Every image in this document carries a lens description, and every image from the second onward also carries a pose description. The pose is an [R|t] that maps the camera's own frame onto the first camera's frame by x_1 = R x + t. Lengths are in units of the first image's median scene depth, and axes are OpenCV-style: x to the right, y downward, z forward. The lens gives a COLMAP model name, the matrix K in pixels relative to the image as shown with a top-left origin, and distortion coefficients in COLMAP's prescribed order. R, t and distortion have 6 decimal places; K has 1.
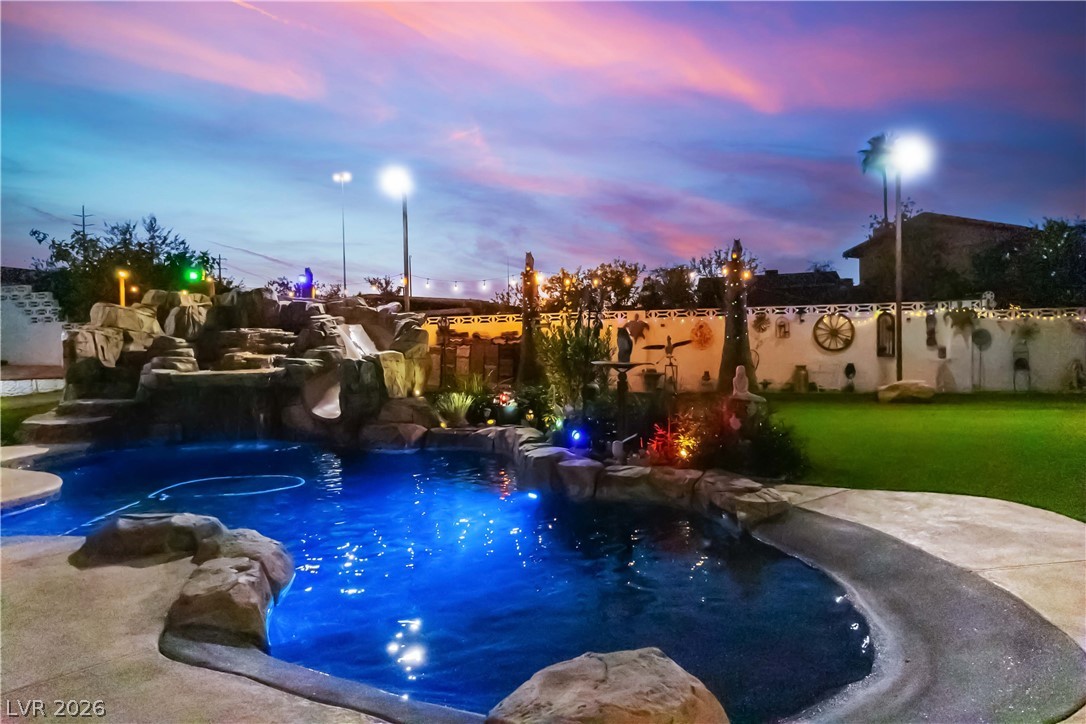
lens RADIAL K [[677.9, 0, 543.0], [0, 677.9, 362.0], [0, 0, 1]] dist [0.003470, -0.000220]
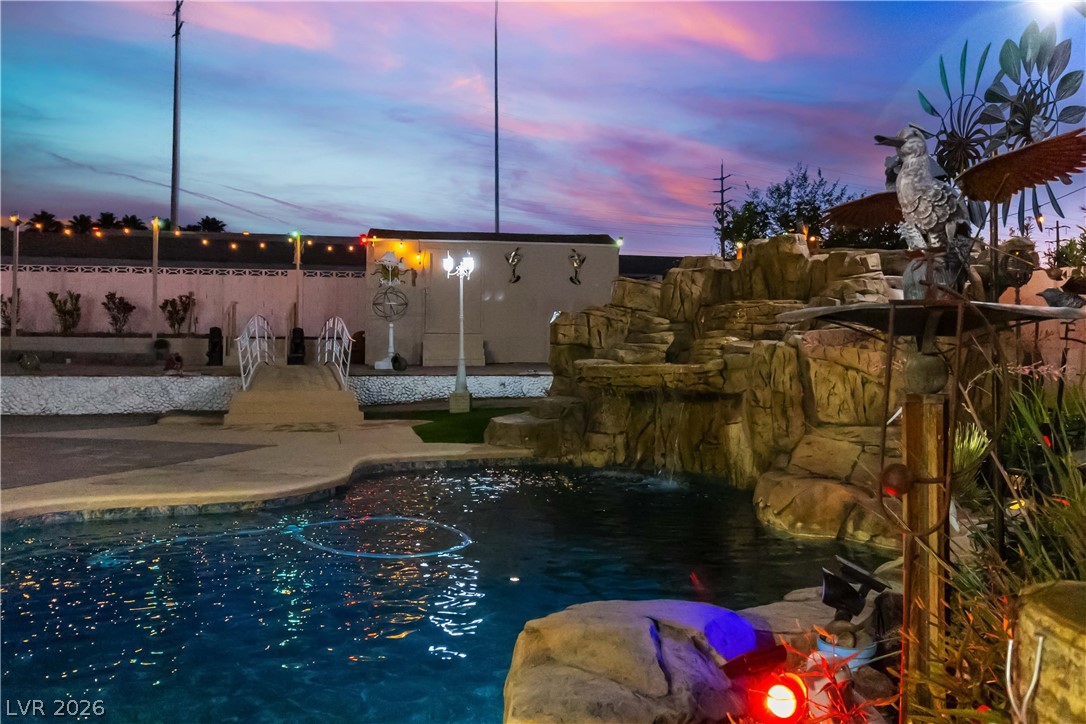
lens RADIAL K [[852.0, 0, 543.0], [0, 852.0, 362.0], [0, 0, 1]] dist [-0.004257, 0.003311]
pose [[0.481805, 0.014237, -0.876163, 0.144862], [-0.027112, 0.999632, 0.001334, 0.010370], [0.875859, 0.023111, 0.482014, 0.370359]]
